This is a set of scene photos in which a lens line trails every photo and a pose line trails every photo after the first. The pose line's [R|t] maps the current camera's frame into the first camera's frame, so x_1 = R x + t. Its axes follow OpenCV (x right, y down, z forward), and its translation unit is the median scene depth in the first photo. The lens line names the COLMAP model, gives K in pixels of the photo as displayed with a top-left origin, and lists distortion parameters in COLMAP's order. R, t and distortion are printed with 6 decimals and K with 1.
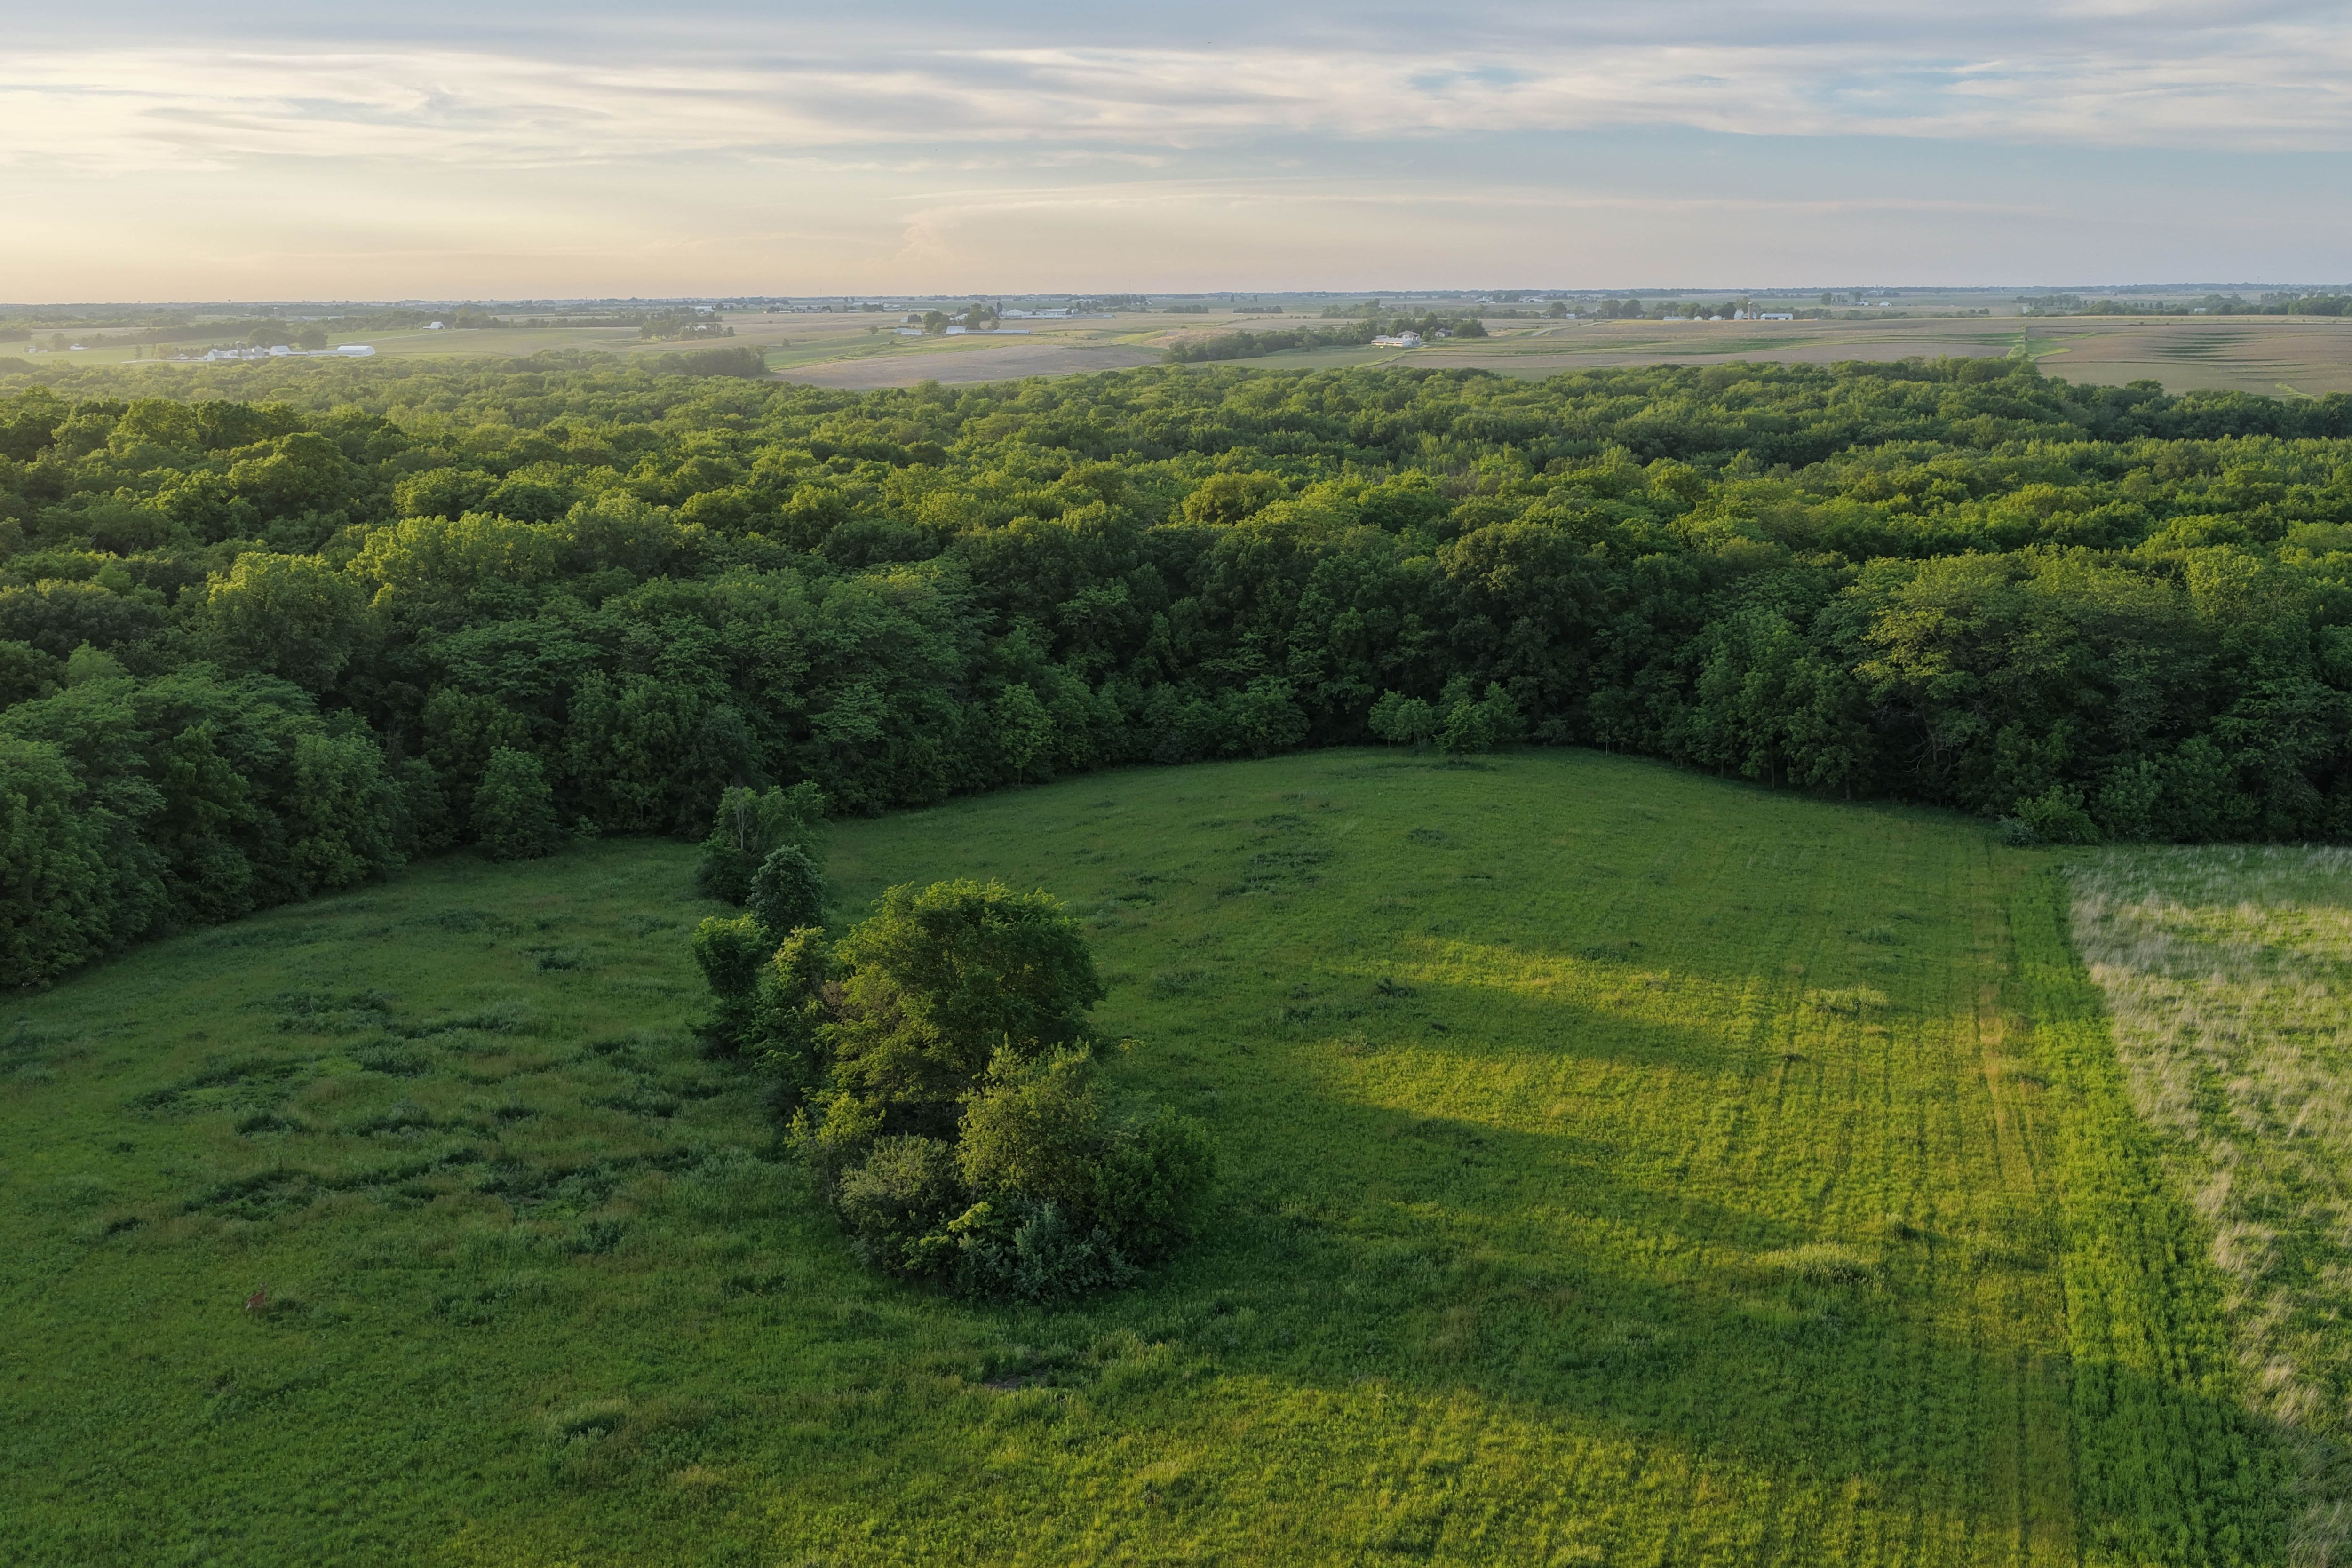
lens RADIAL K [[2434.3, 0, 1185.7], [0, 2434.3, 790.5], [0, 0, 1]] dist [-0.008233, 0.020035]
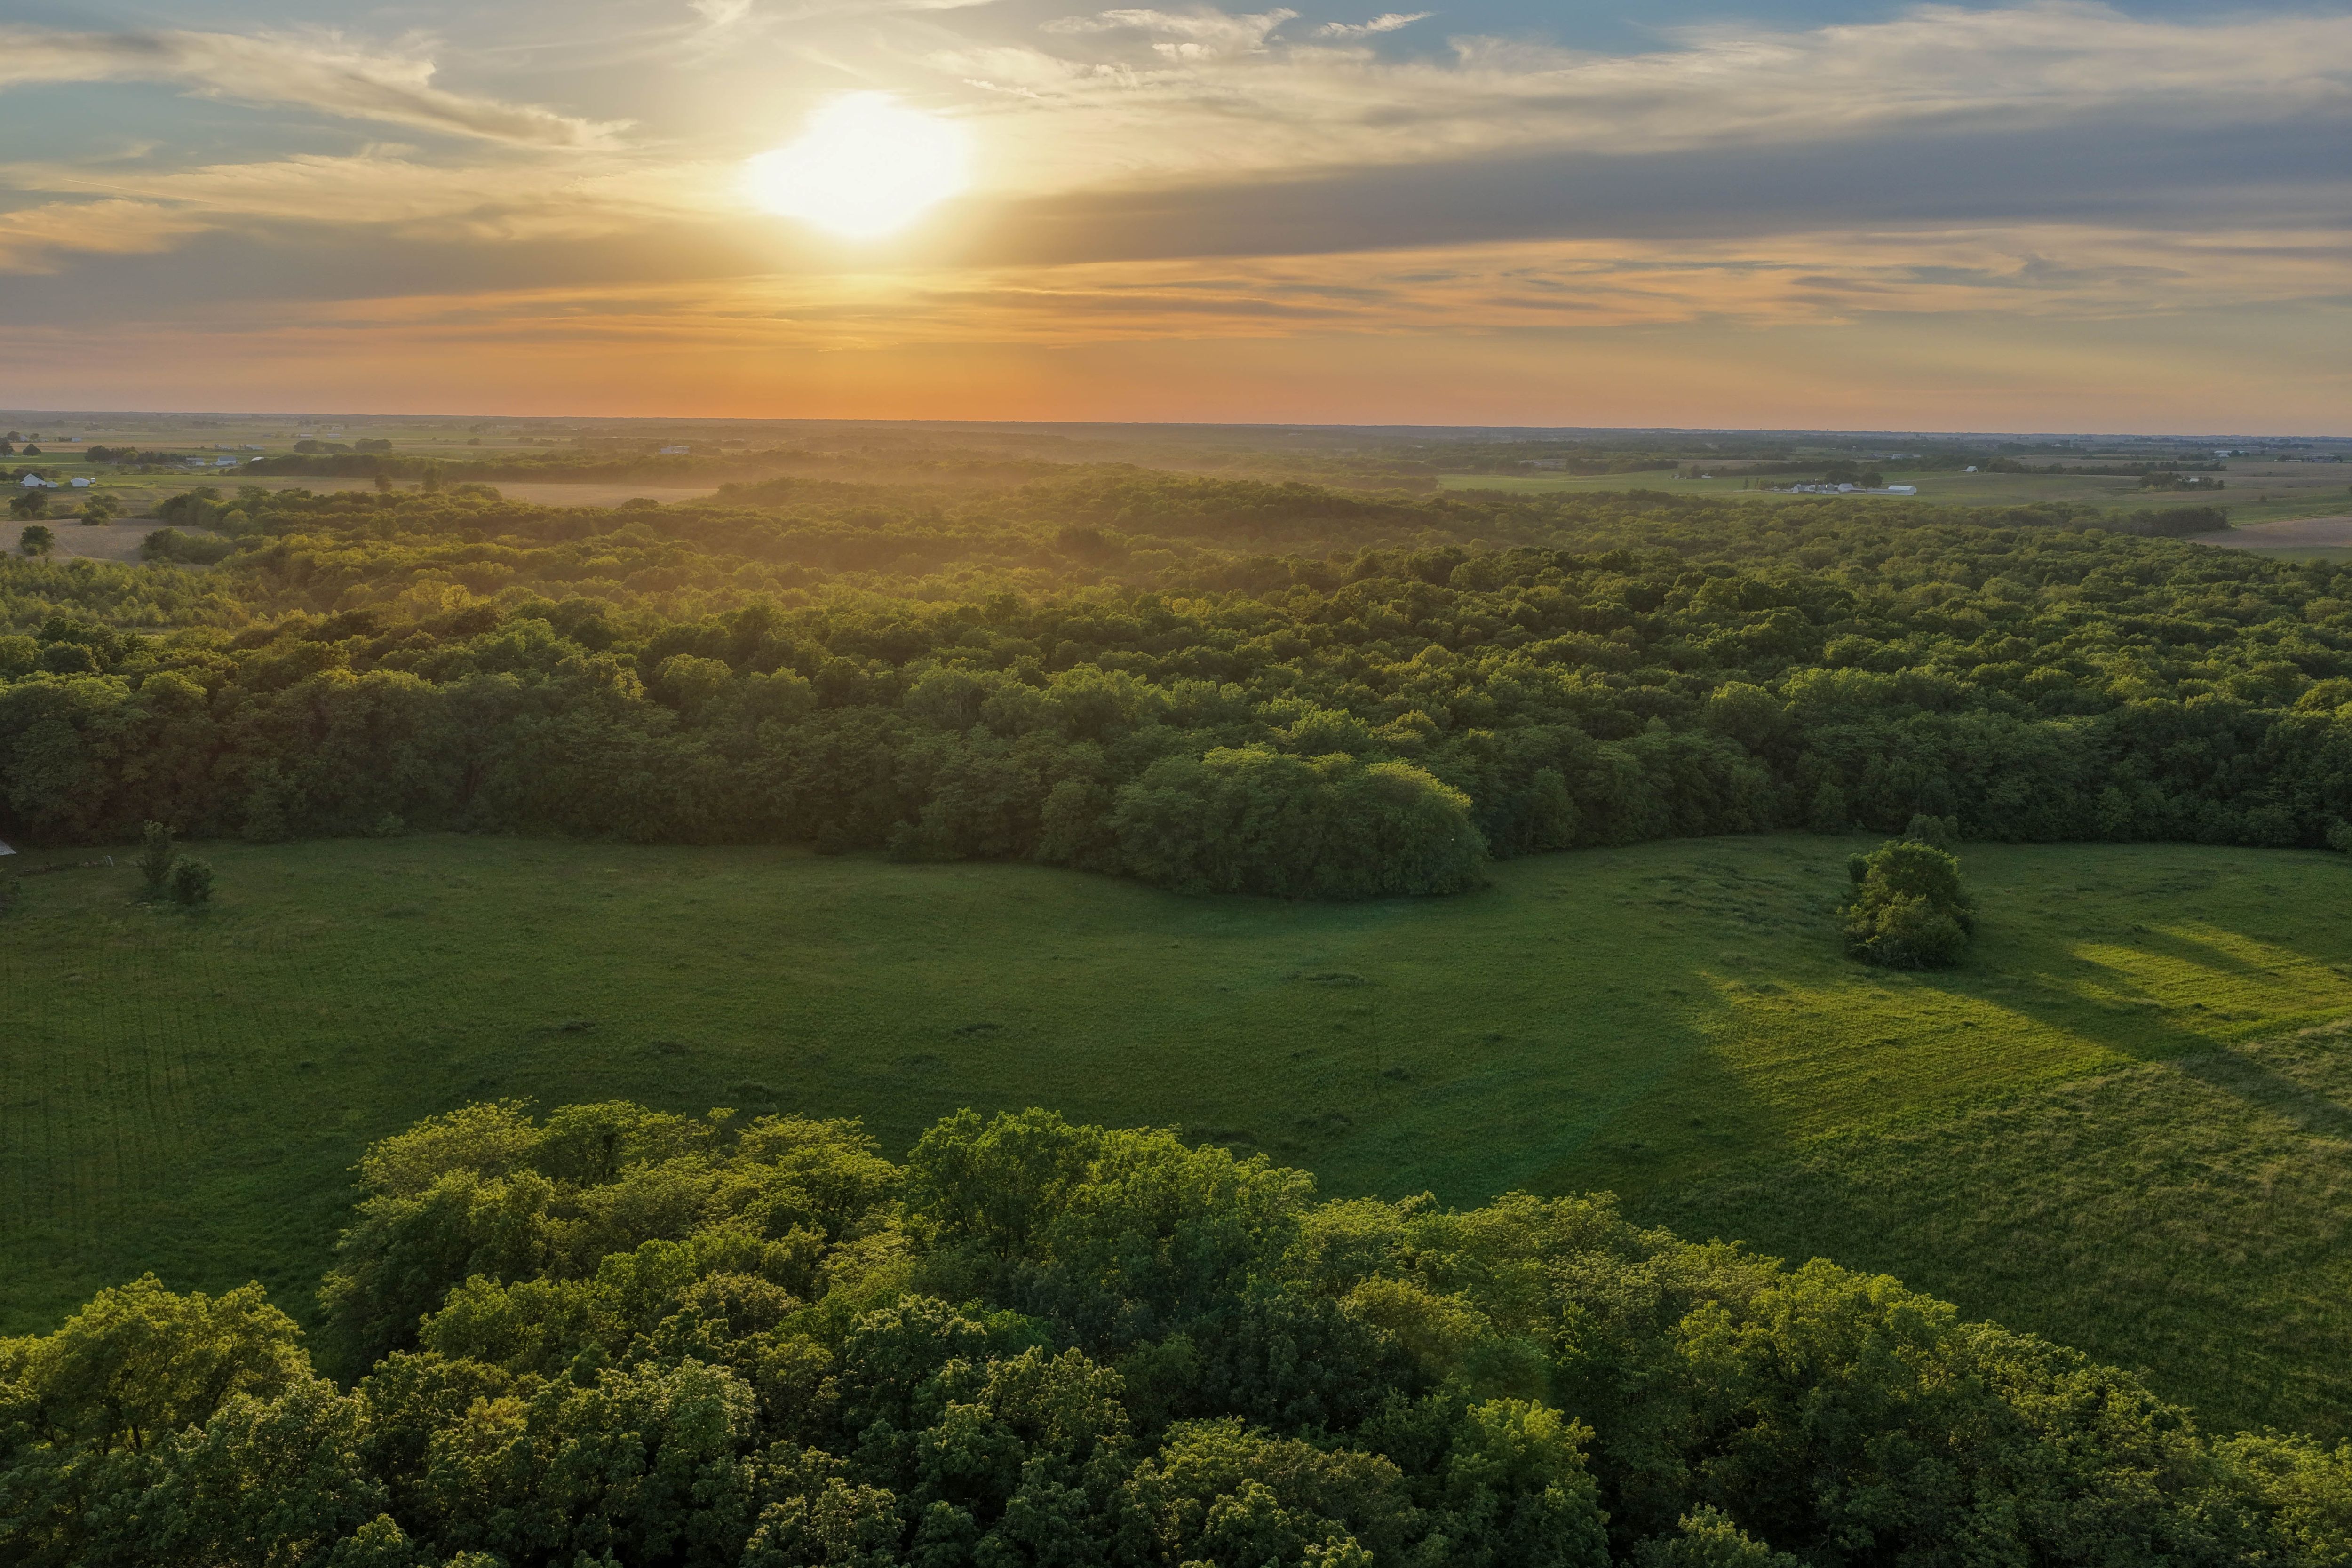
lens RADIAL K [[1957.6, 0, 1185.6], [0, 1957.6, 788.0], [0, 0, 1]] dist [-0.017510, 0.048653]
pose [[0.776500, 0.135503, -0.615375, 0.322143], [-0.145383, 0.988782, 0.034277, 0.009473], [0.613116, 0.062849, 0.787489, -0.669071]]
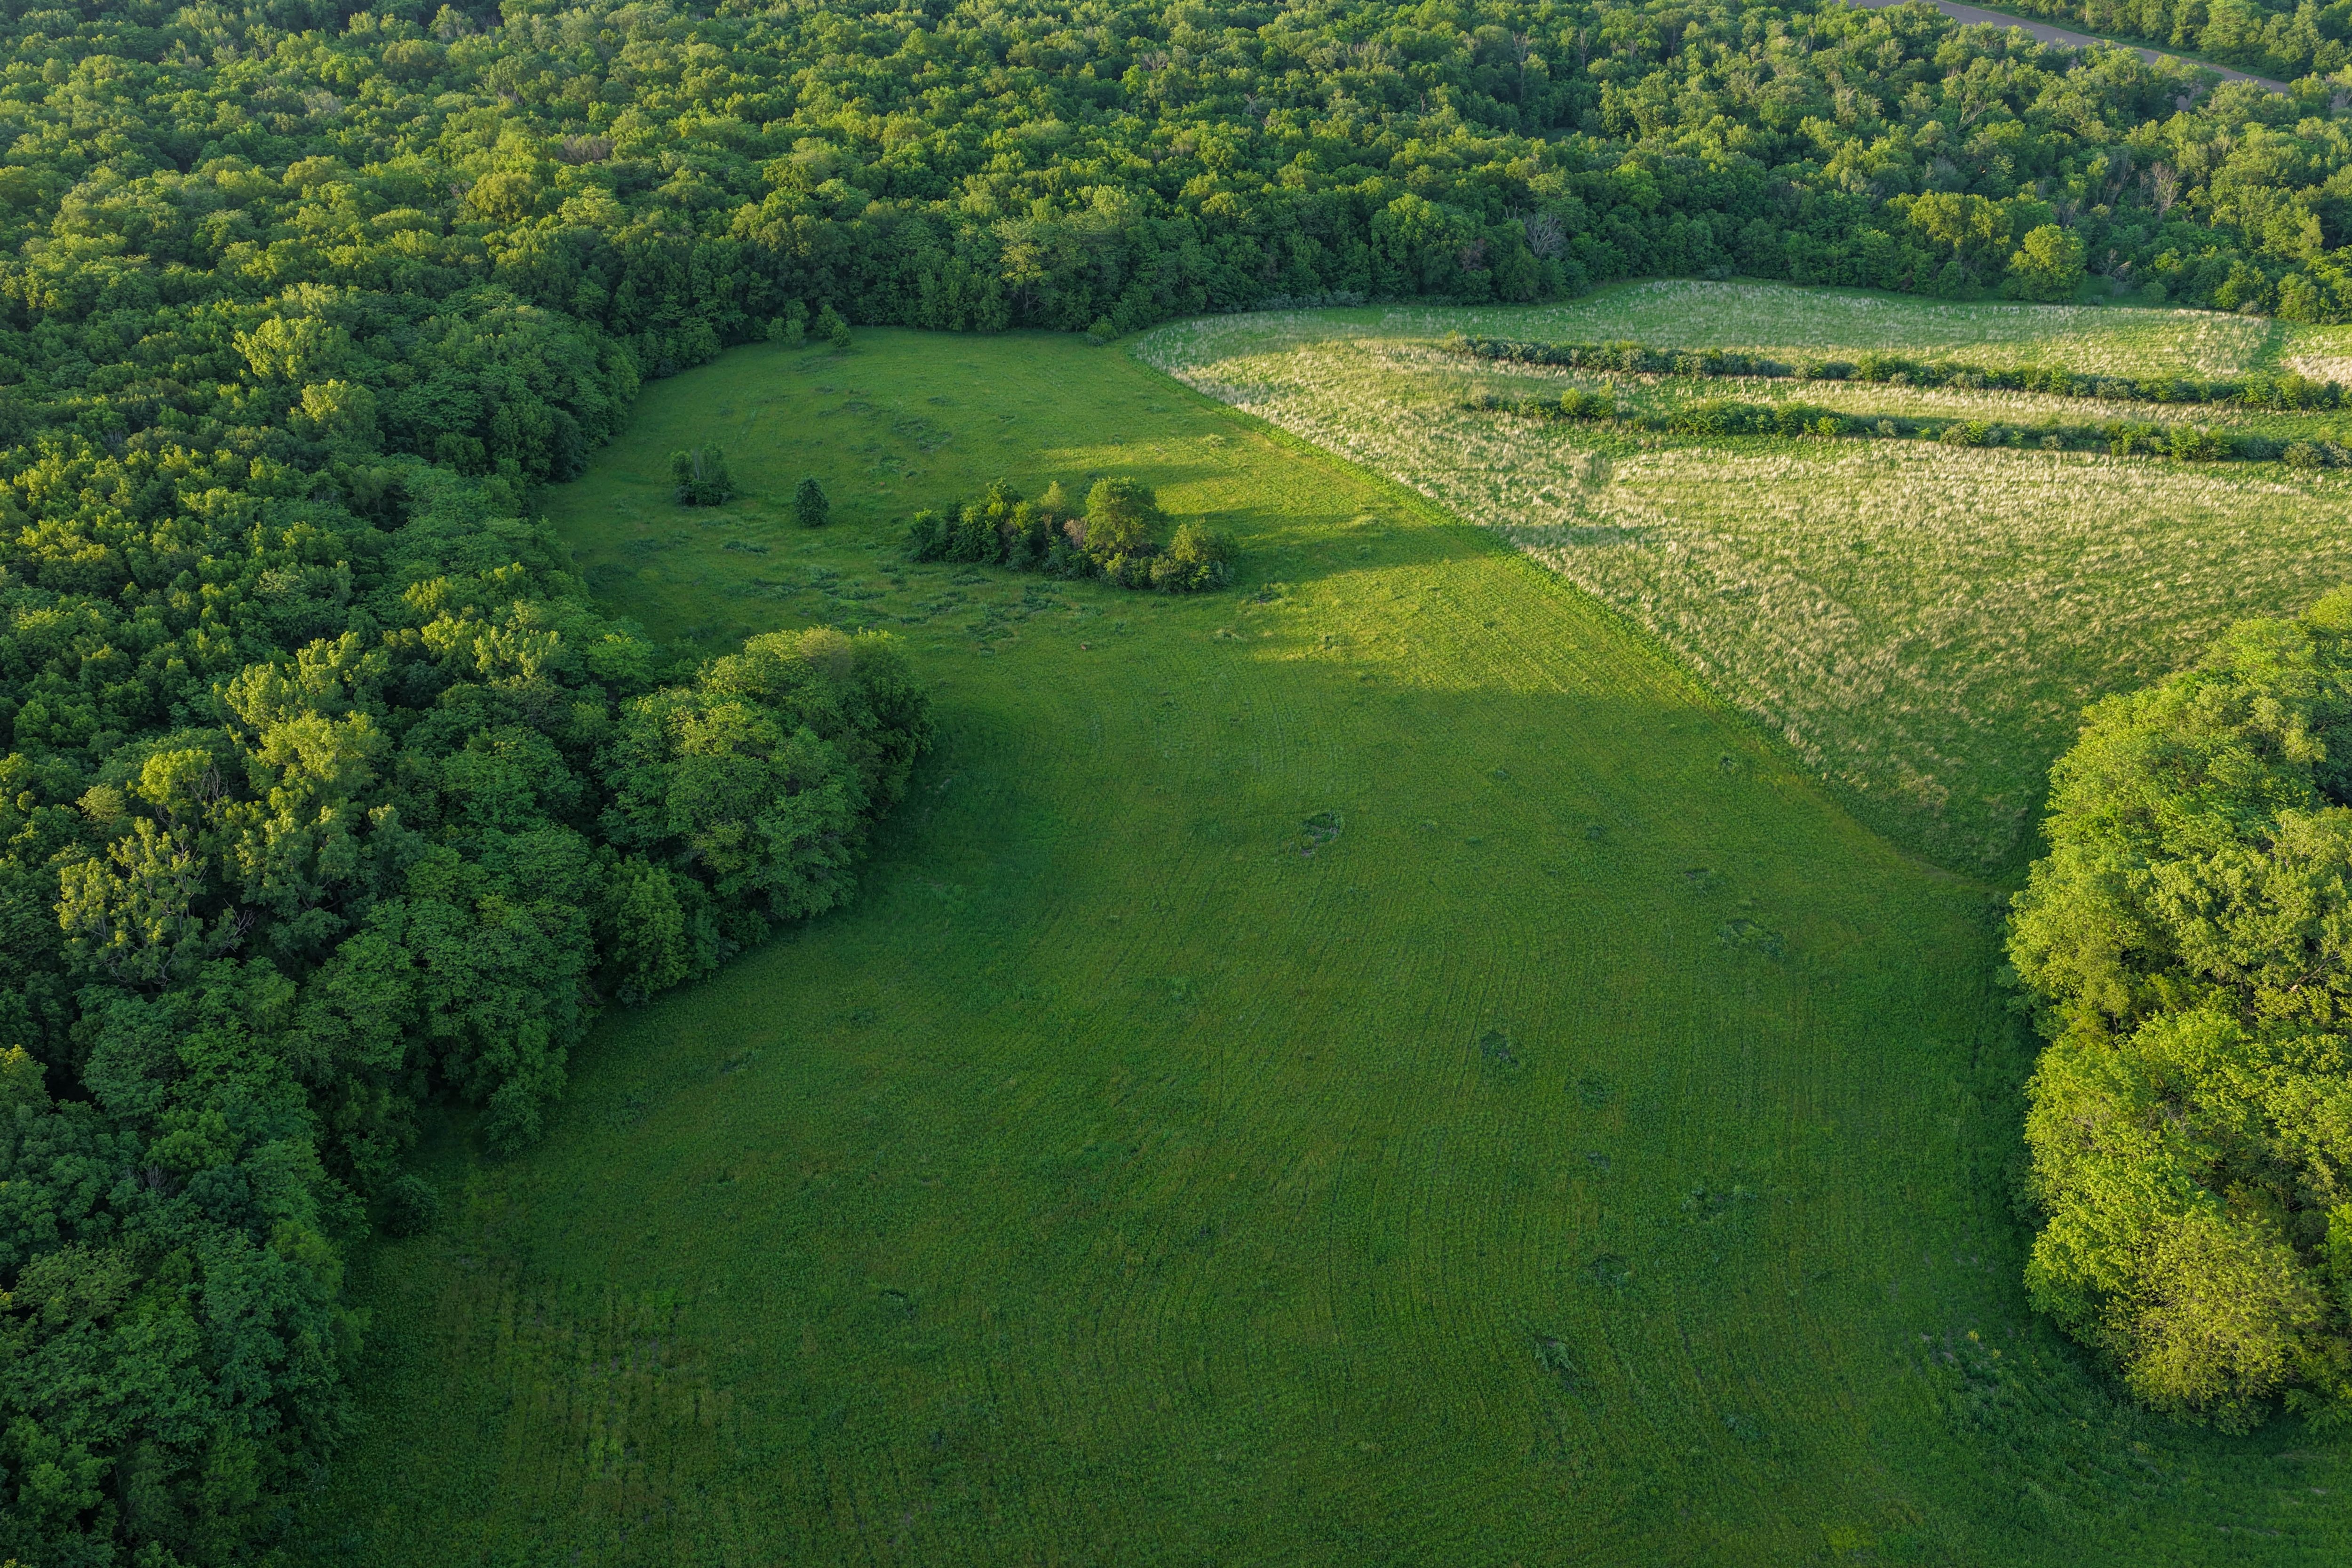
lens RADIAL K [[2057.5, 0, 1176.0], [0, 2057.5, 784.0], [0, 0, 1]] dist [-0.018152, 0.043117]
pose [[0.712043, -0.342850, 0.612738, -0.905948], [0.125306, 0.920718, 0.369562, -0.289725], [-0.690864, -0.186364, 0.698553, -0.513621]]
